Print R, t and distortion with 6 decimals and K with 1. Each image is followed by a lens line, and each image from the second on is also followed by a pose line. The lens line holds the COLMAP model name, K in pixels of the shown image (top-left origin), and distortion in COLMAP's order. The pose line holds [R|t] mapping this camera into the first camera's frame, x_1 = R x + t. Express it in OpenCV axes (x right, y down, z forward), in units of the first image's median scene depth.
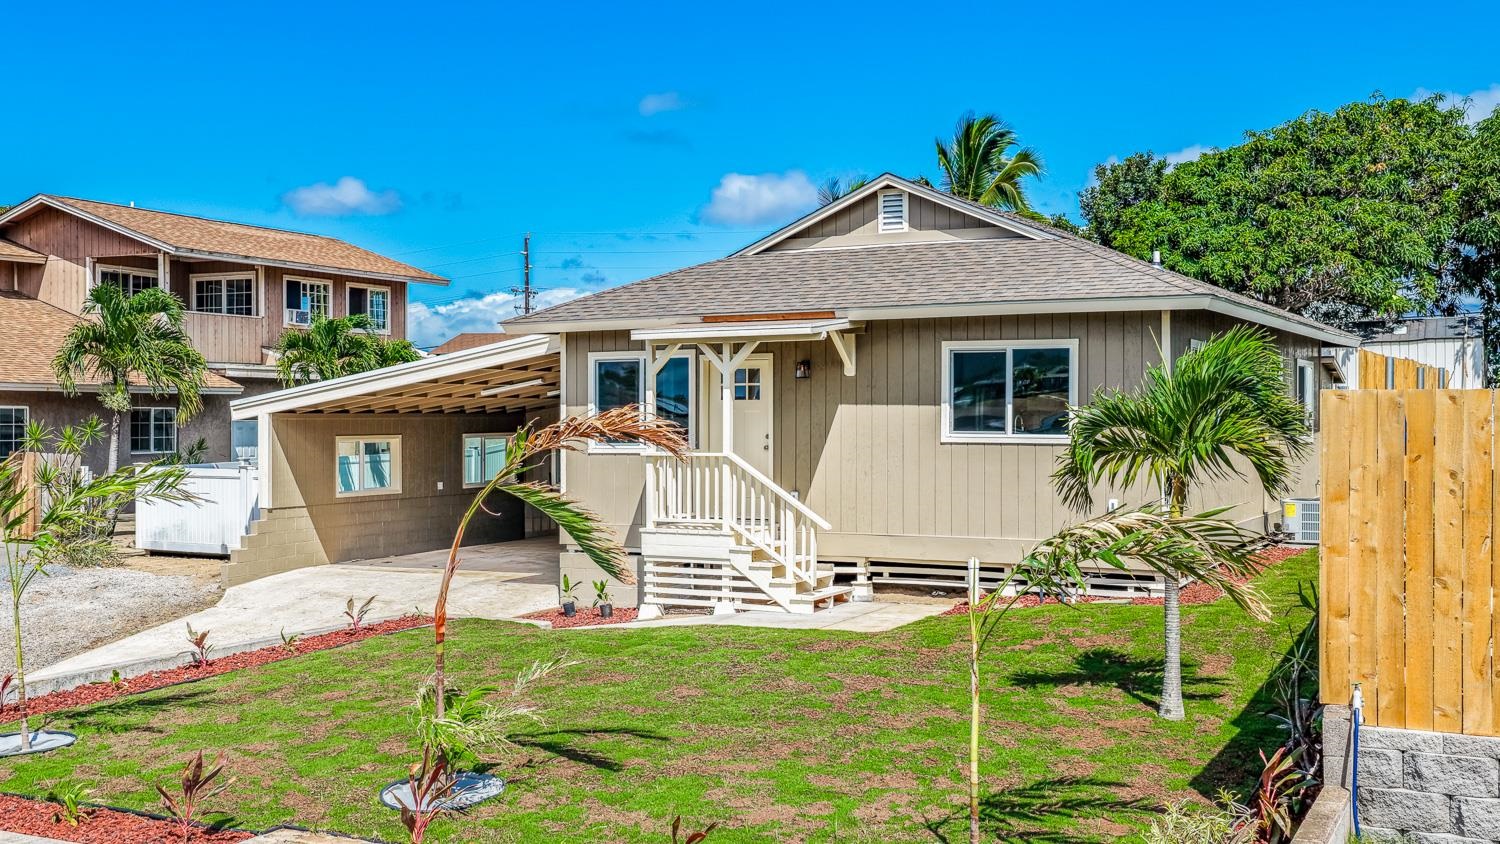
lens RADIAL K [[1548.3, 0, 742.7], [0, 1548.3, 426.2], [0, 0, 1]] dist [-0.014357, 0.000000]
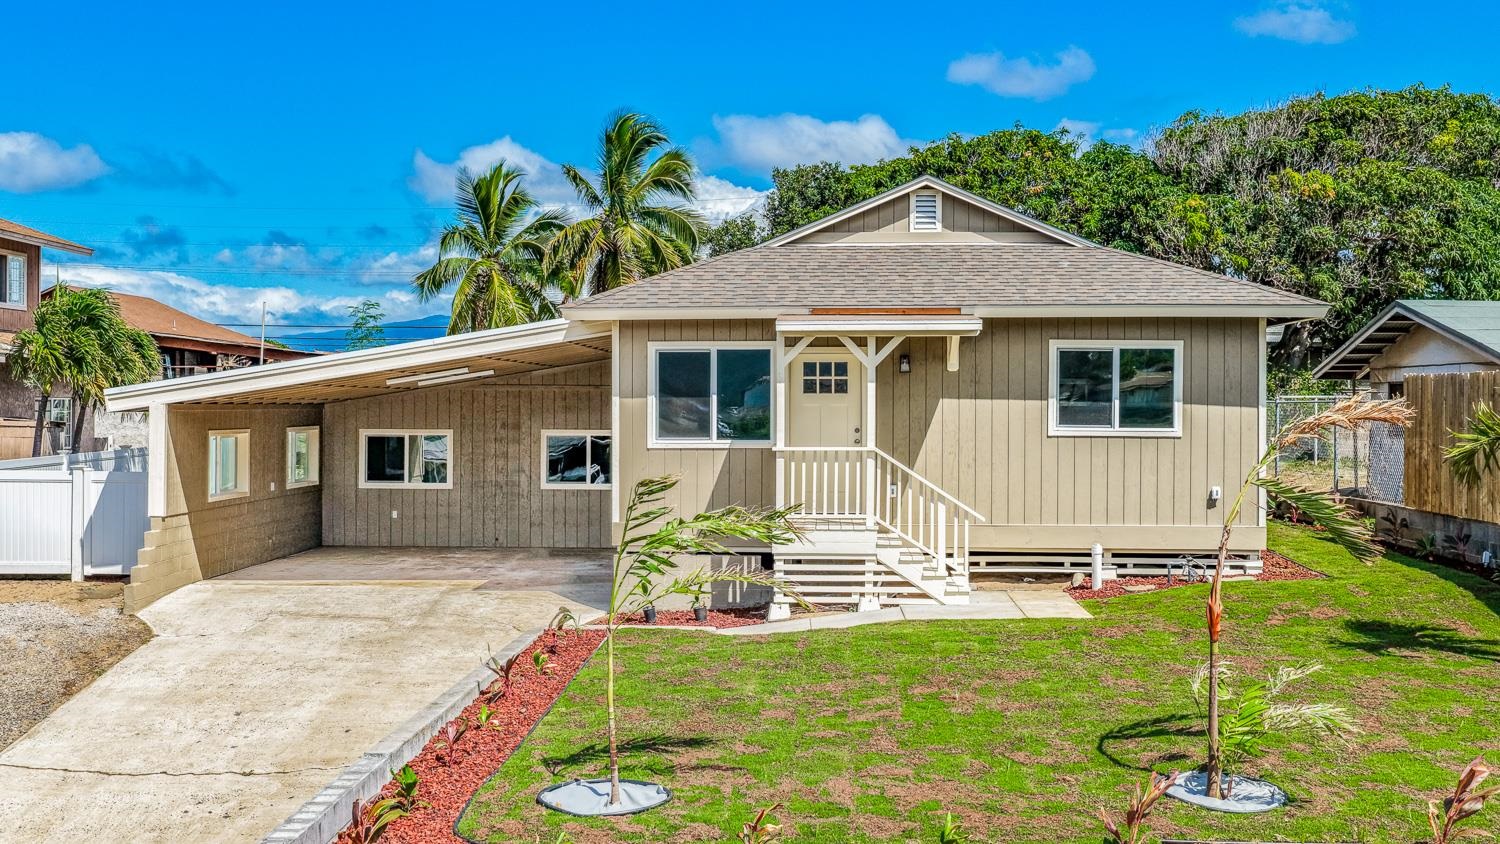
lens RADIAL K [[1548.3, 0, 745.3], [0, 1548.3, 415.7], [0, 0, 1]] dist [-0.014357, 0.000000]
pose [[0.903556, 0.004566, 0.428446, -0.504371], [-0.001536, 0.999971, -0.007419, 0.004926], [-0.428468, 0.006045, 0.903537, 0.138597]]
